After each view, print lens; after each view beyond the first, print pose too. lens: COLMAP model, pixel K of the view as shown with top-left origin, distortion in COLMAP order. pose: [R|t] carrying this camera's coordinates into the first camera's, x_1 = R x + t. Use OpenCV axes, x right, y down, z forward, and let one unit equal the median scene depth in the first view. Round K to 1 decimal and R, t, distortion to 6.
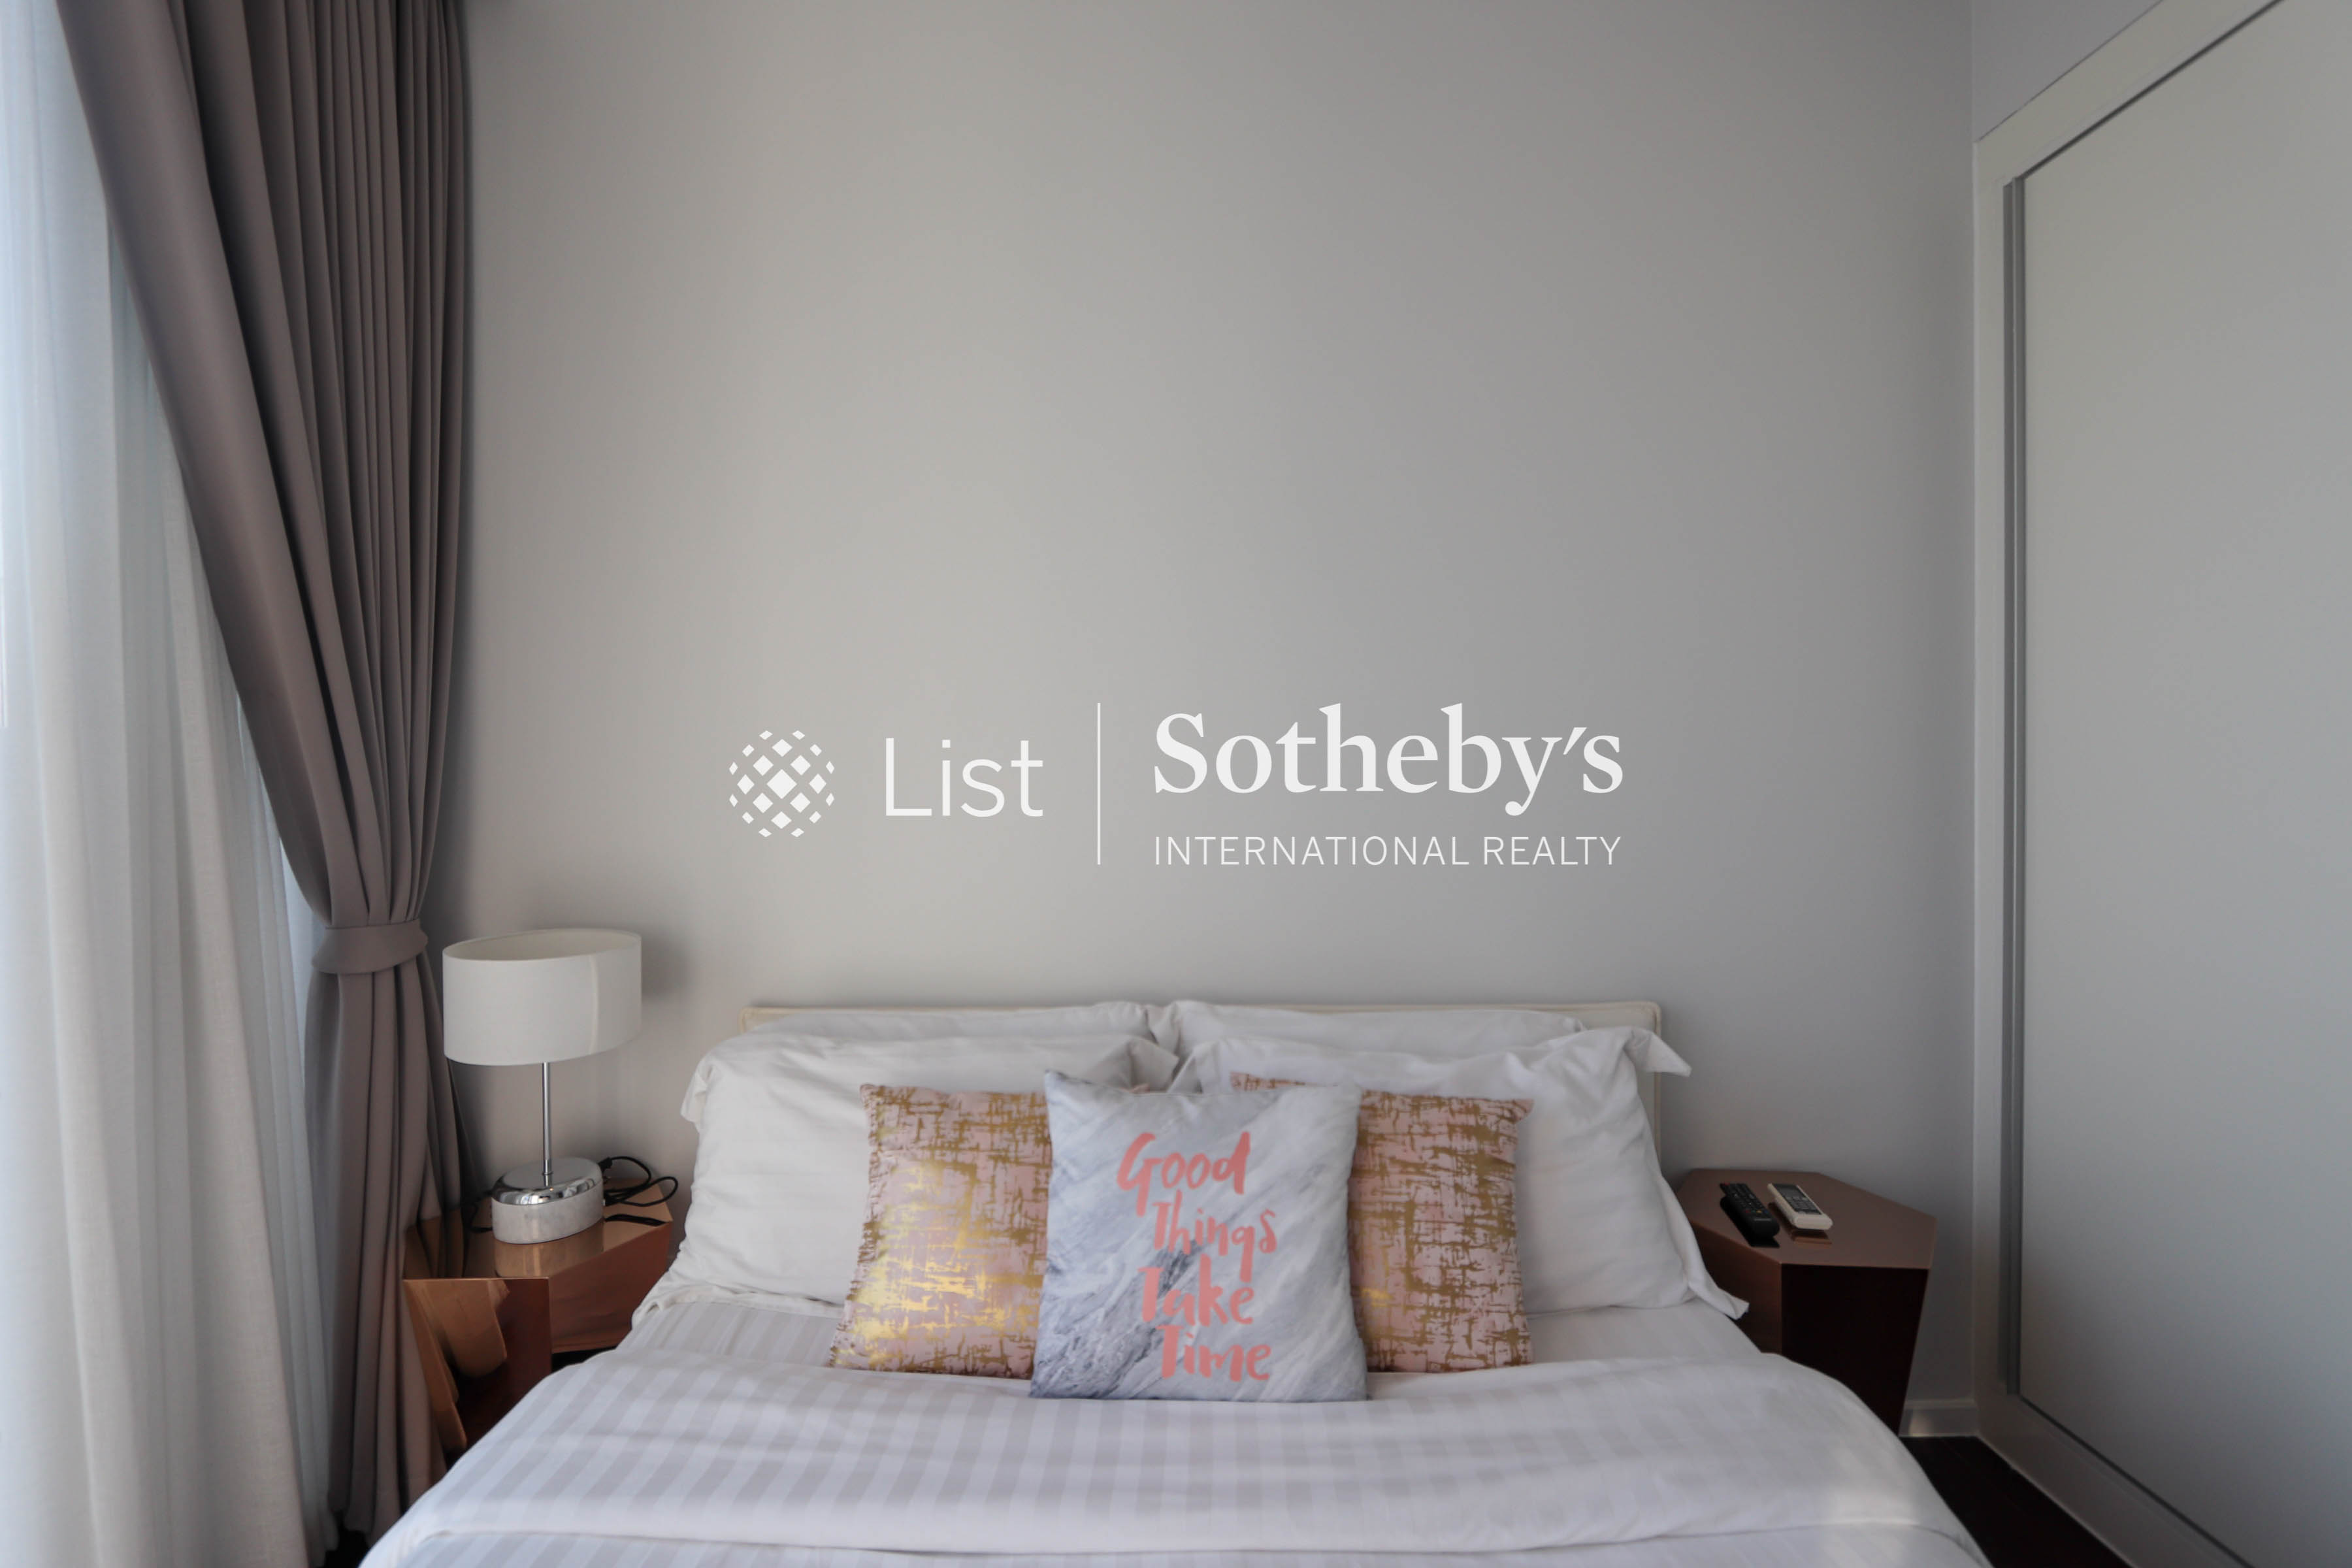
lens RADIAL K [[1095.7, 0, 1171.6], [0, 1095.7, 774.0], [0, 0, 1]] dist [-0.014503, 0.002790]
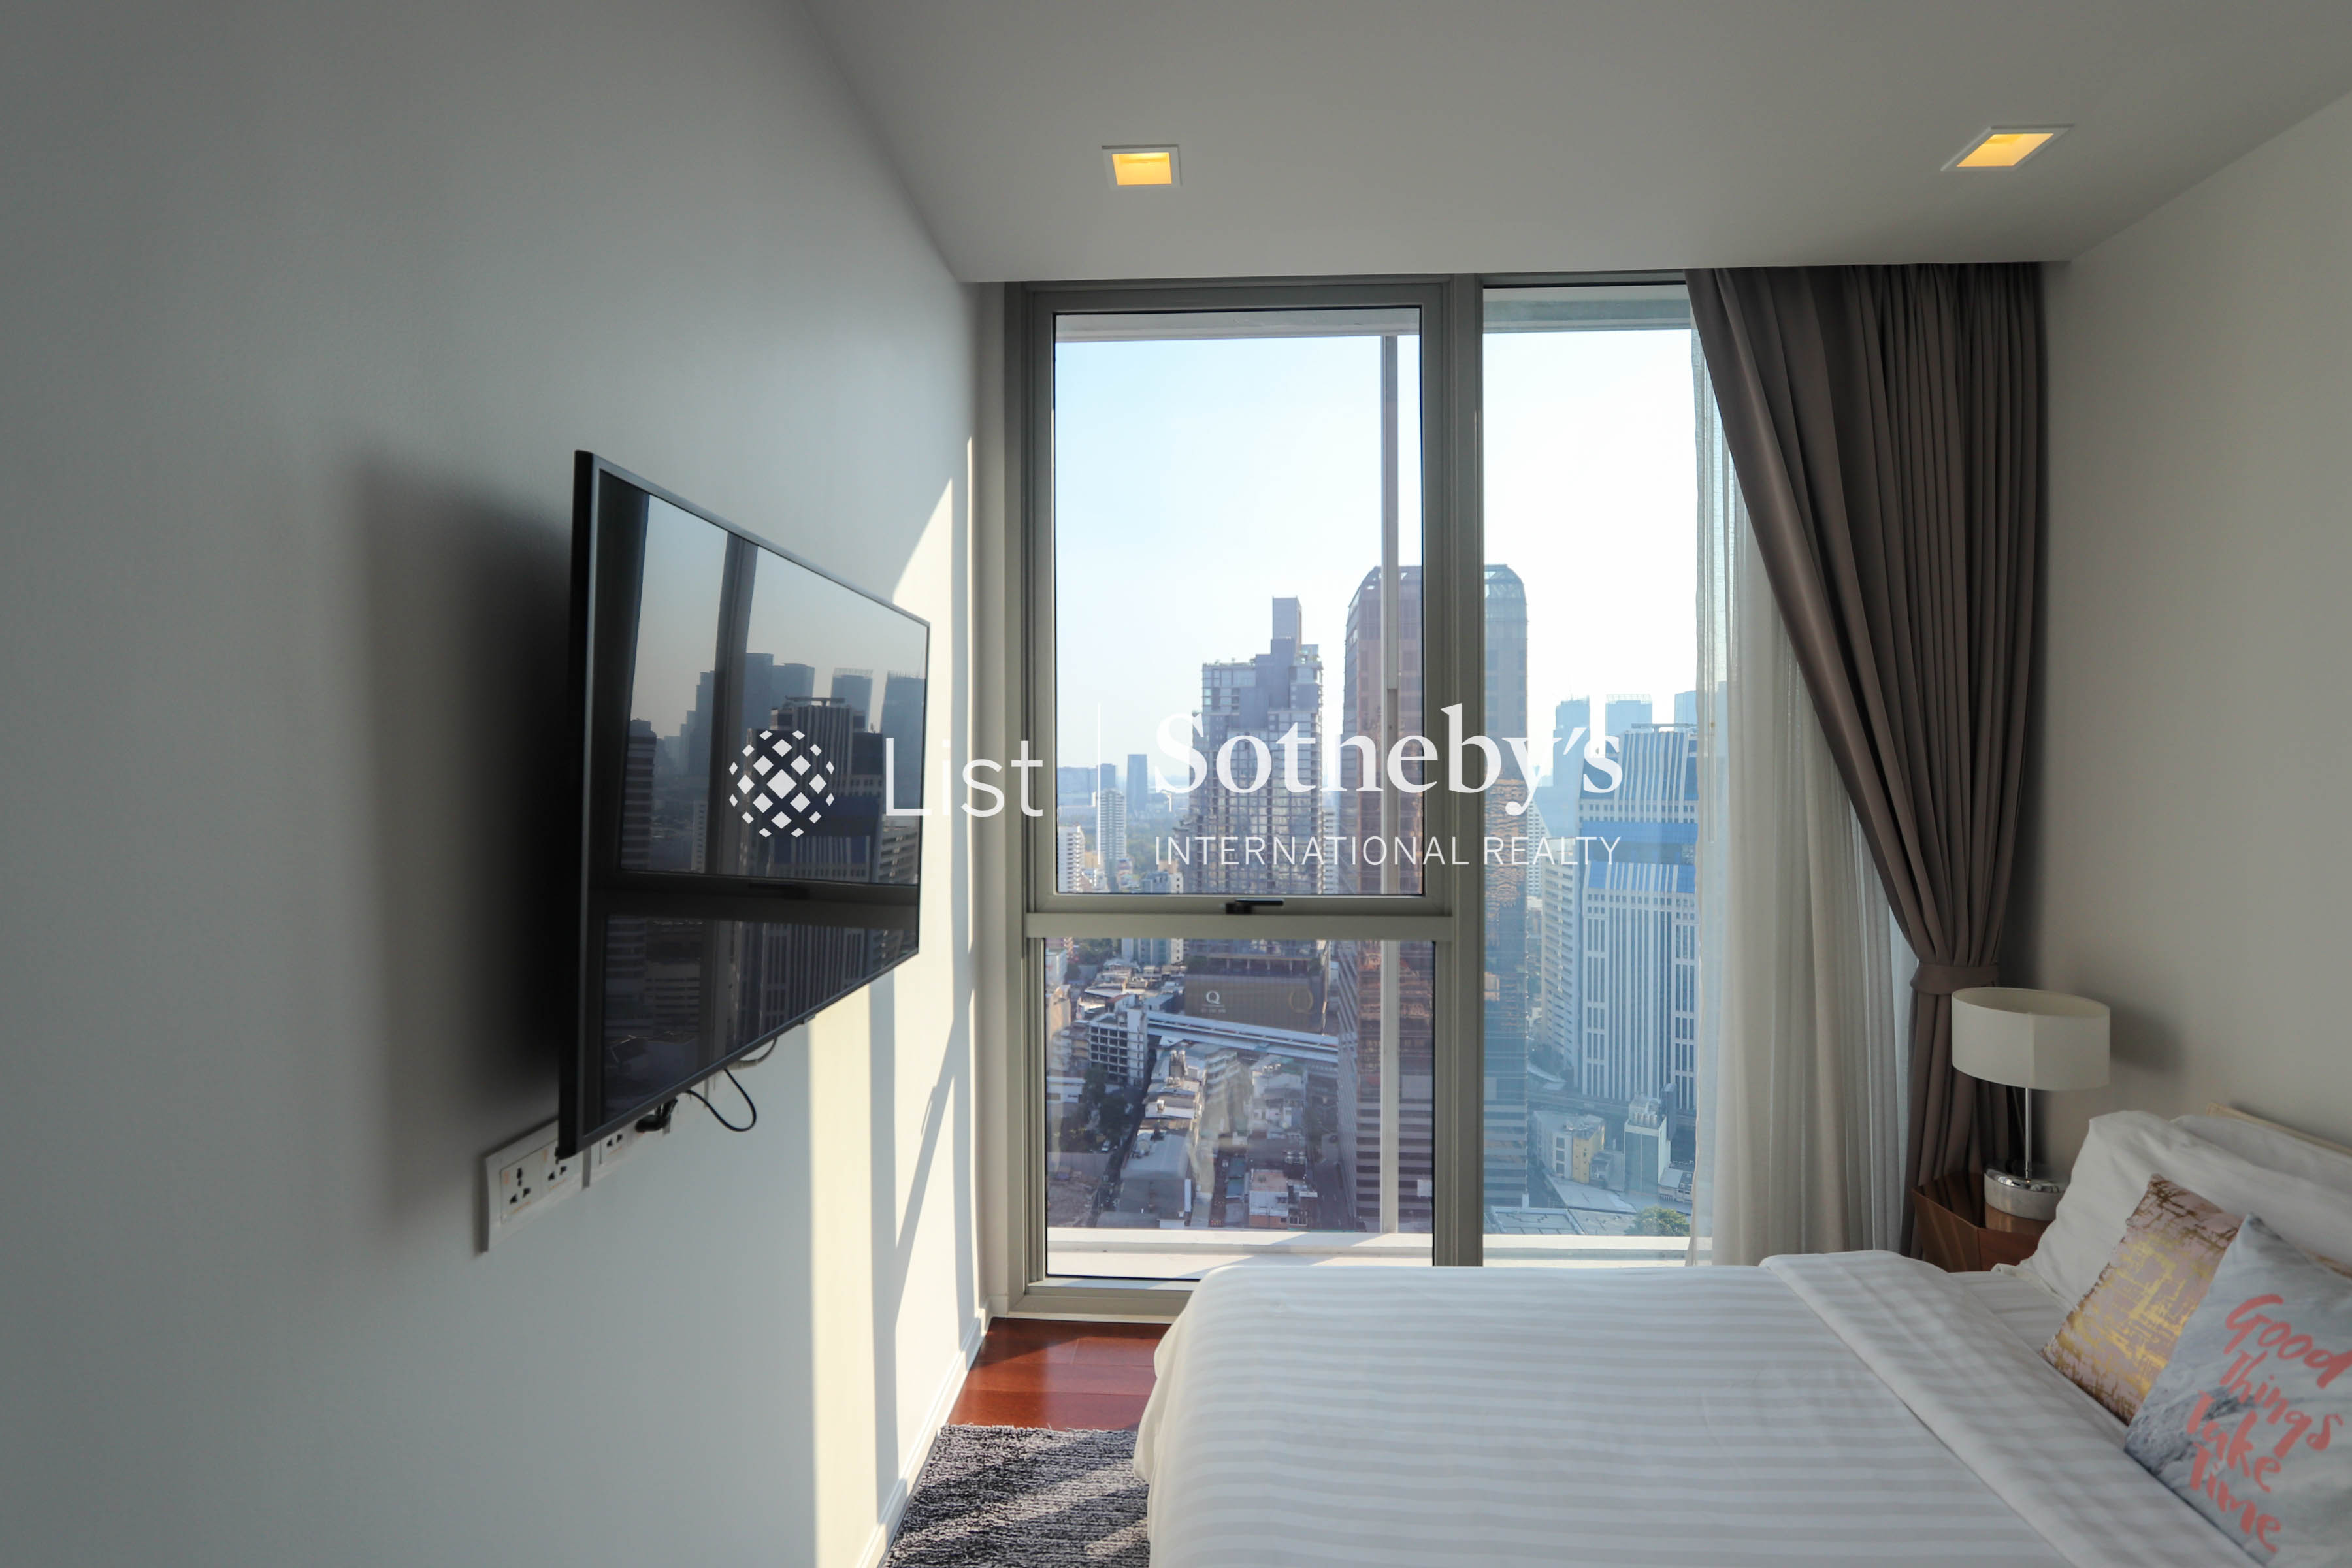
lens RADIAL K [[1095.7, 0, 1163.6], [0, 1095.7, 777.7], [0, 0, 1]] dist [-0.014503, 0.002790]
pose [[-0.063673, 0.013120, -0.997885, 1.127124], [-0.003247, 0.999906, 0.013354, -0.184484], [0.997966, 0.004090, -0.063624, 0.009712]]
